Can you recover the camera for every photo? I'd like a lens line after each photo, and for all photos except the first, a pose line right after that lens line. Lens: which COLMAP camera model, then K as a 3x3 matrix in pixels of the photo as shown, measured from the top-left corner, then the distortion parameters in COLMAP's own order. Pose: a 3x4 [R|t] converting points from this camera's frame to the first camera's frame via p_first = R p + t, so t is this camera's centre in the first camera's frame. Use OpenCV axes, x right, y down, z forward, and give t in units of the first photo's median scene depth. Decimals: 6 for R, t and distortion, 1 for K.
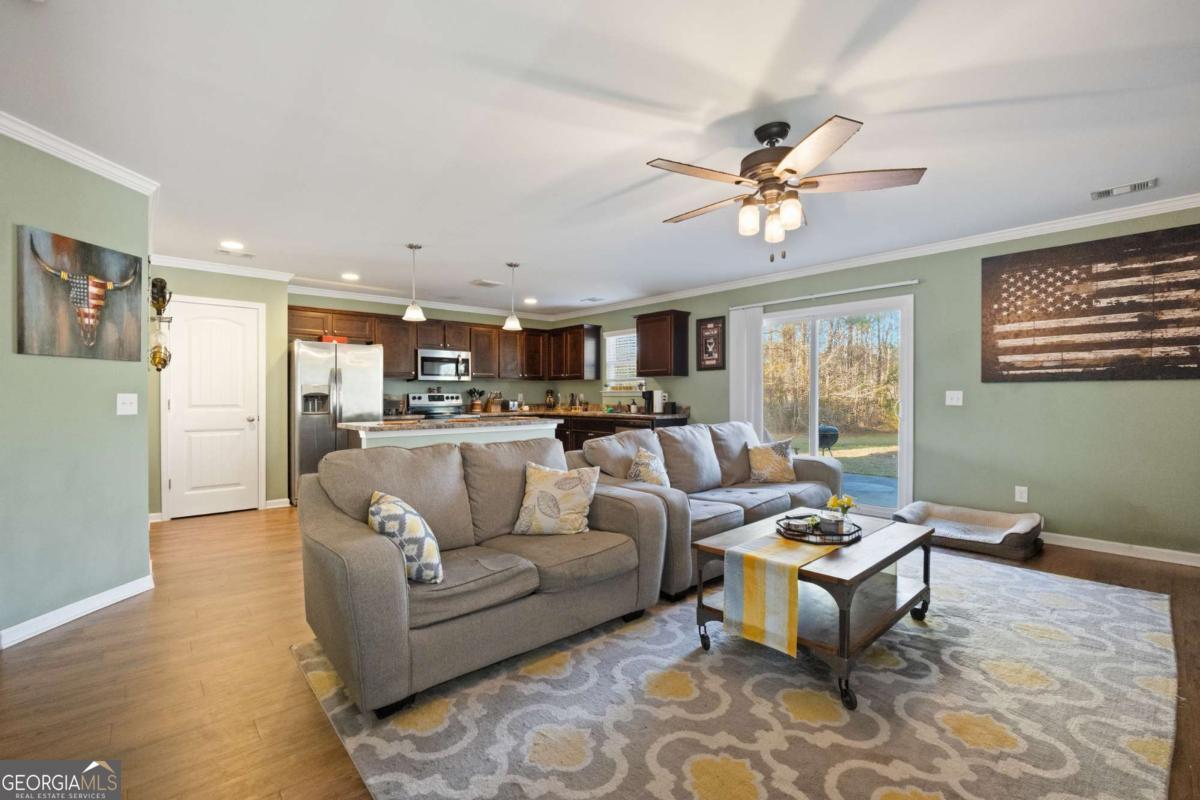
lens RADIAL K [[525.9, 0, 603.5], [0, 525.9, 387.7], [0, 0, 1]] dist [-0.022541, 0.002823]
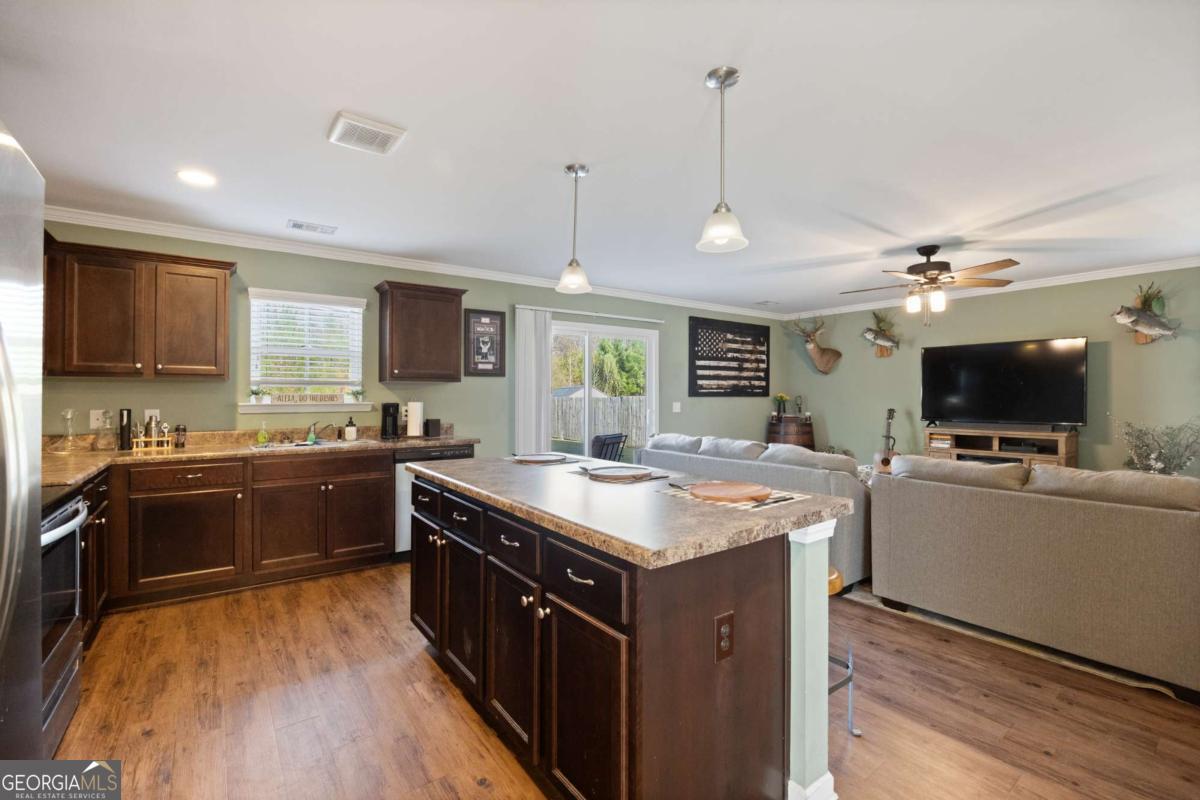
lens RADIAL K [[525.9, 0, 604.1], [0, 525.9, 389.4], [0, 0, 1]] dist [-0.022541, 0.002823]
pose [[0.092861, 0.017516, 0.995525, -0.708690], [-0.010148, 0.999810, -0.016645, -0.003167], [-0.995627, -0.008557, 0.093021, 0.937755]]
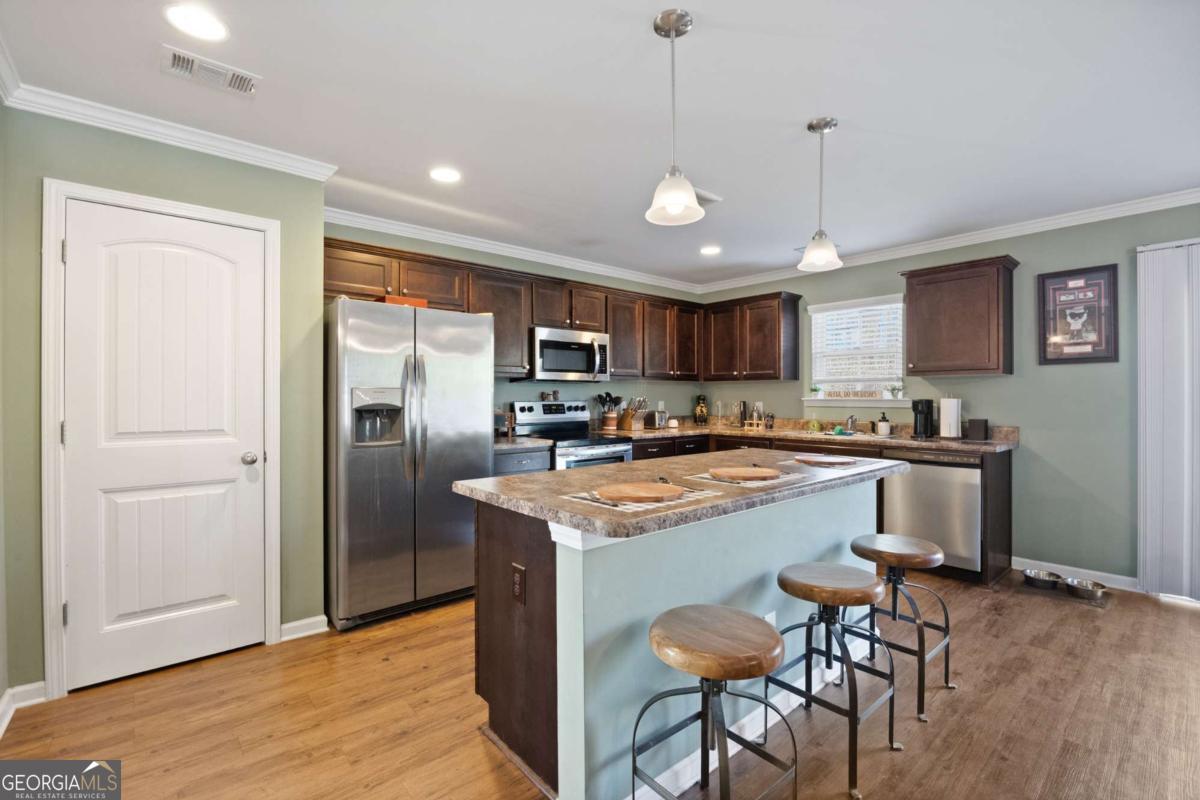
lens RADIAL K [[525.9, 0, 601.3], [0, 525.9, 391.7], [0, 0, 1]] dist [-0.022541, 0.002823]
pose [[0.999736, 0.003822, -0.022662, -0.359177], [-0.003746, 0.999987, 0.003373, -0.004193], [0.022675, -0.003288, 0.999737, 0.553654]]
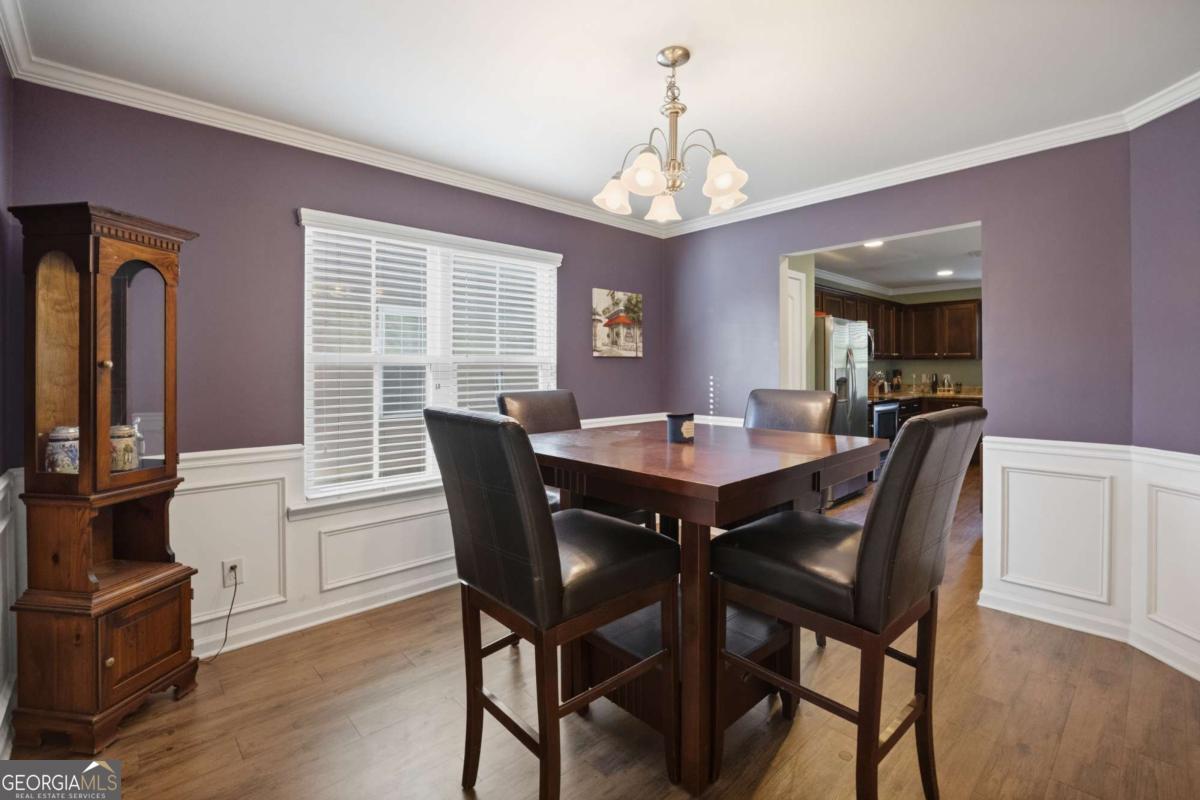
lens RADIAL K [[525.9, 0, 601.1], [0, 525.9, 371.1], [0, 0, 1]] dist [-0.022541, 0.002823]
pose [[0.999928, -0.000631, 0.011972, -1.061146], [0.000421, 0.999847, 0.017508, -0.016983], [-0.011981, -0.017501, 0.999775, 0.152325]]
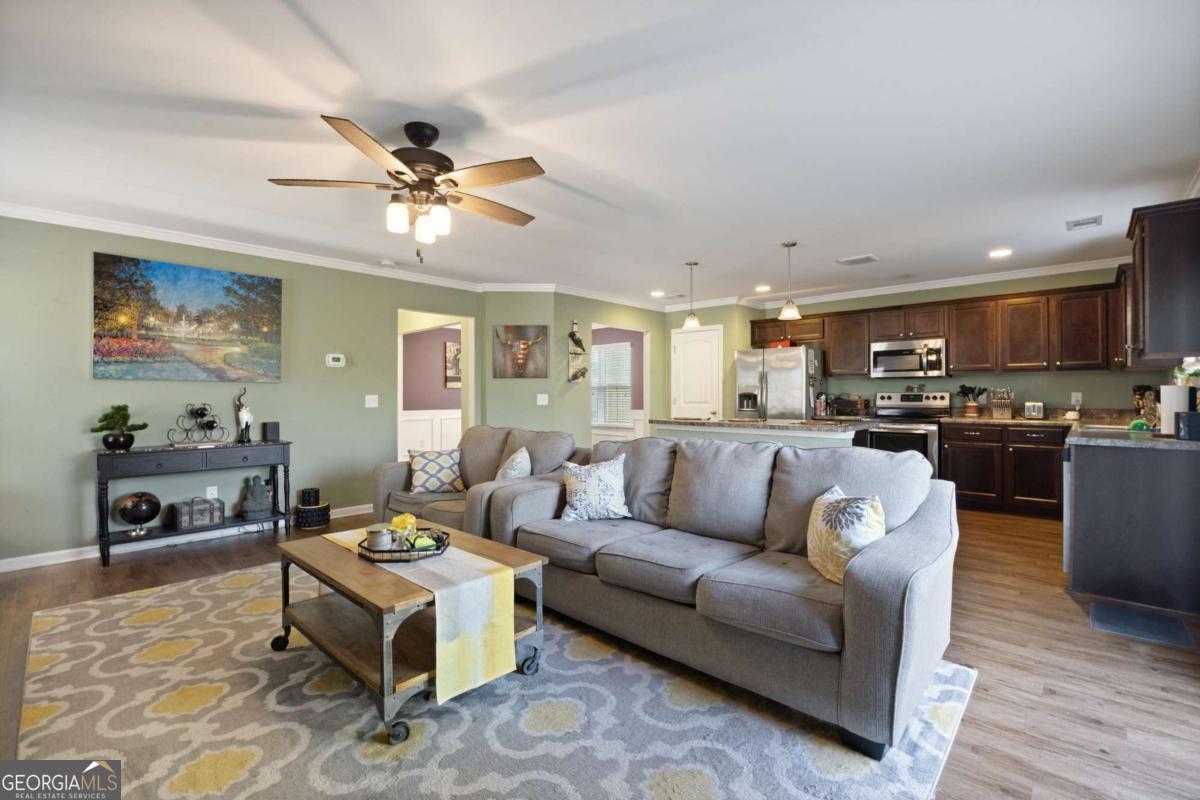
lens RADIAL K [[525.9, 0, 601.5], [0, 525.9, 395.8], [0, 0, 1]] dist [-0.022541, 0.002823]
pose [[0.081251, 0.005131, -0.996680, 0.679670], [0.015048, 0.999866, 0.006374, 0.004976], [0.996580, -0.015516, 0.081163, 0.630767]]
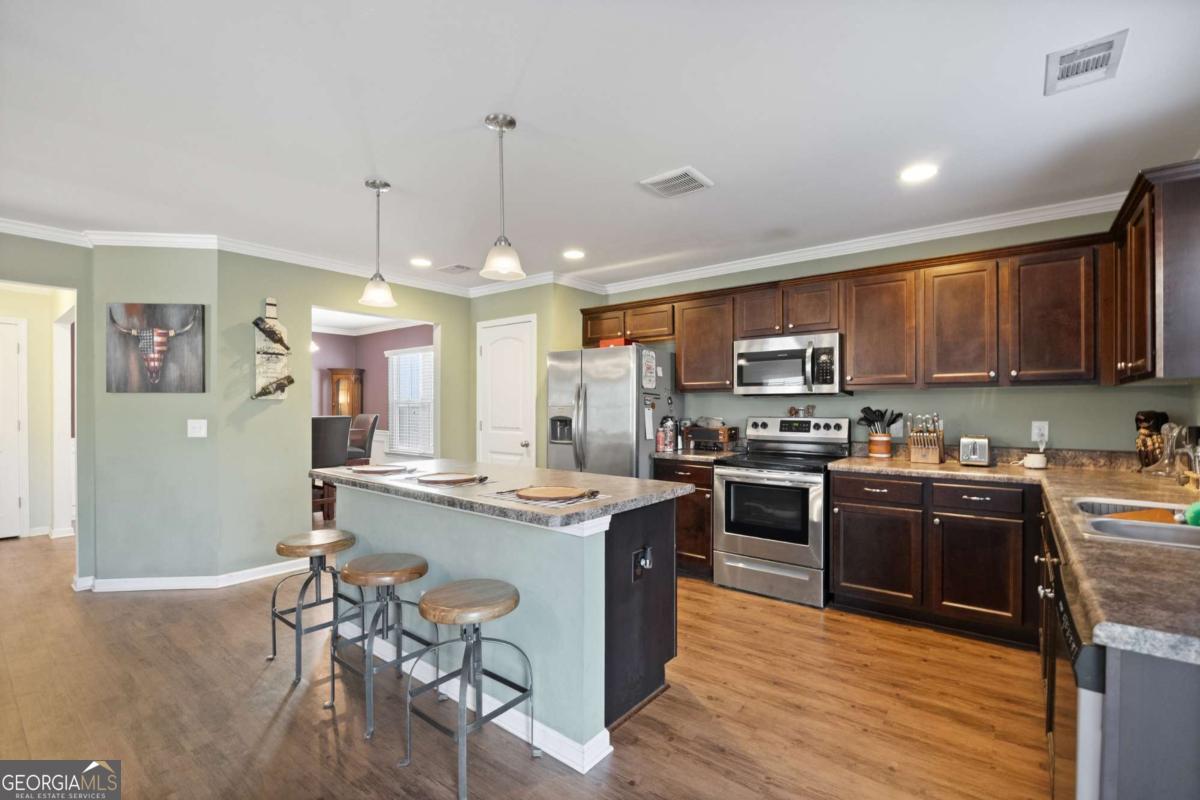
lens RADIAL K [[525.9, 0, 608.5], [0, 525.9, 408.8], [0, 0, 1]] dist [-0.022541, 0.002823]
pose [[0.173528, 0.008050, -0.984796, 0.260985], [0.011967, 0.999876, 0.010282, -0.008903], [0.984756, -0.013569, 0.173410, 1.031190]]
